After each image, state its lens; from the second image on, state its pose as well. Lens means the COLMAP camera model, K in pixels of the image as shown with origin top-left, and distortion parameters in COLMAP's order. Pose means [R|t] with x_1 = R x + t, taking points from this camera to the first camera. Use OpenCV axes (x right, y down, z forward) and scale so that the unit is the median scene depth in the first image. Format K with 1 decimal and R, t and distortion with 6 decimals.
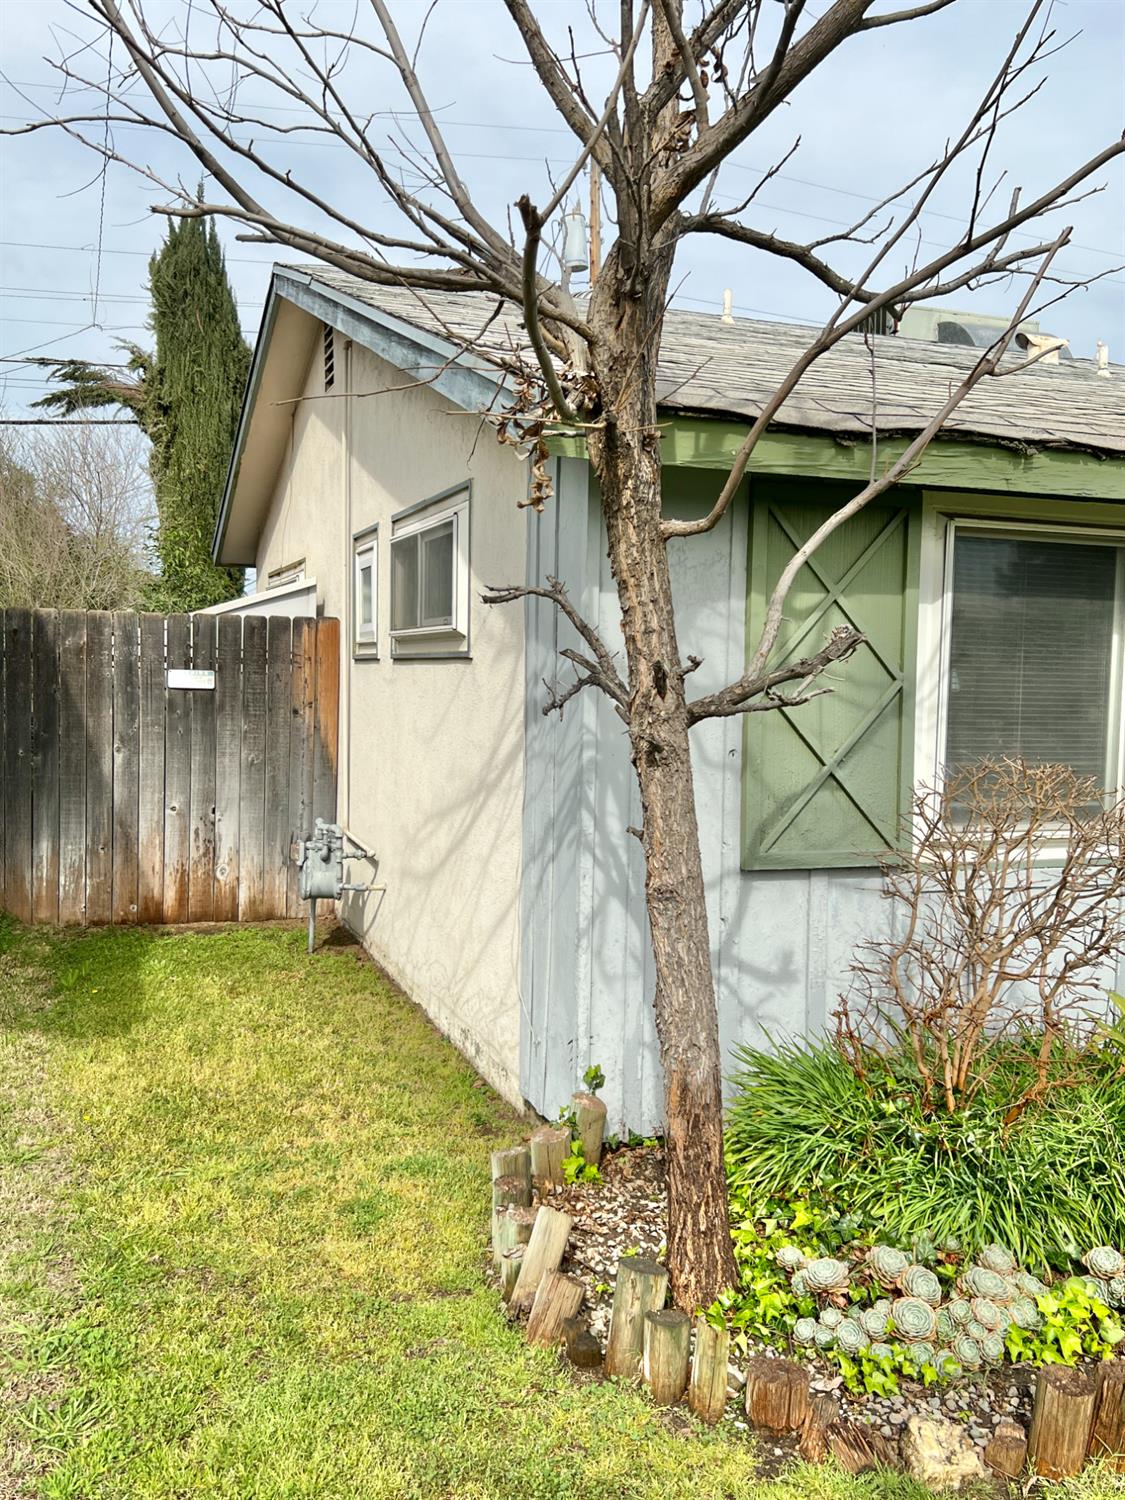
lens RADIAL K [[1329.6, 0, 562.5], [0, 1329.6, 750.0], [0, 0, 1]] dist [0.094002, -0.180977]
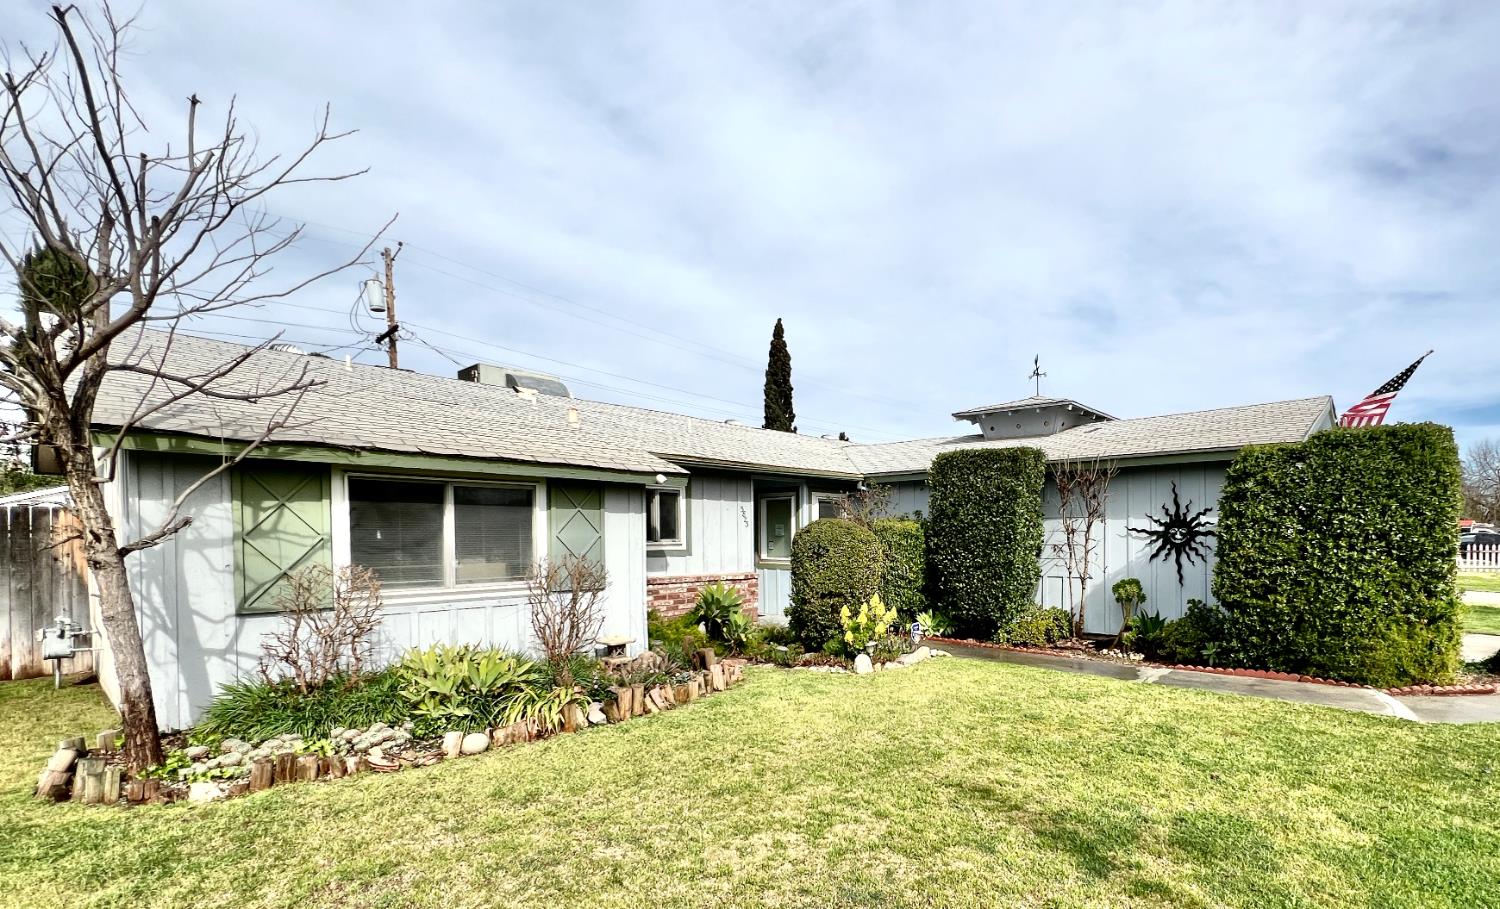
lens RADIAL K [[691.6, 0, 870.0], [0, 691.6, 548.6], [0, 0, 1]] dist [0.000458, -0.000135]
pose [[0.853636, -0.030766, 0.519960, 0.469072], [0.047069, 0.998726, -0.018179, 0.047631], [-0.518738, 0.039992, 0.853997, -0.681750]]
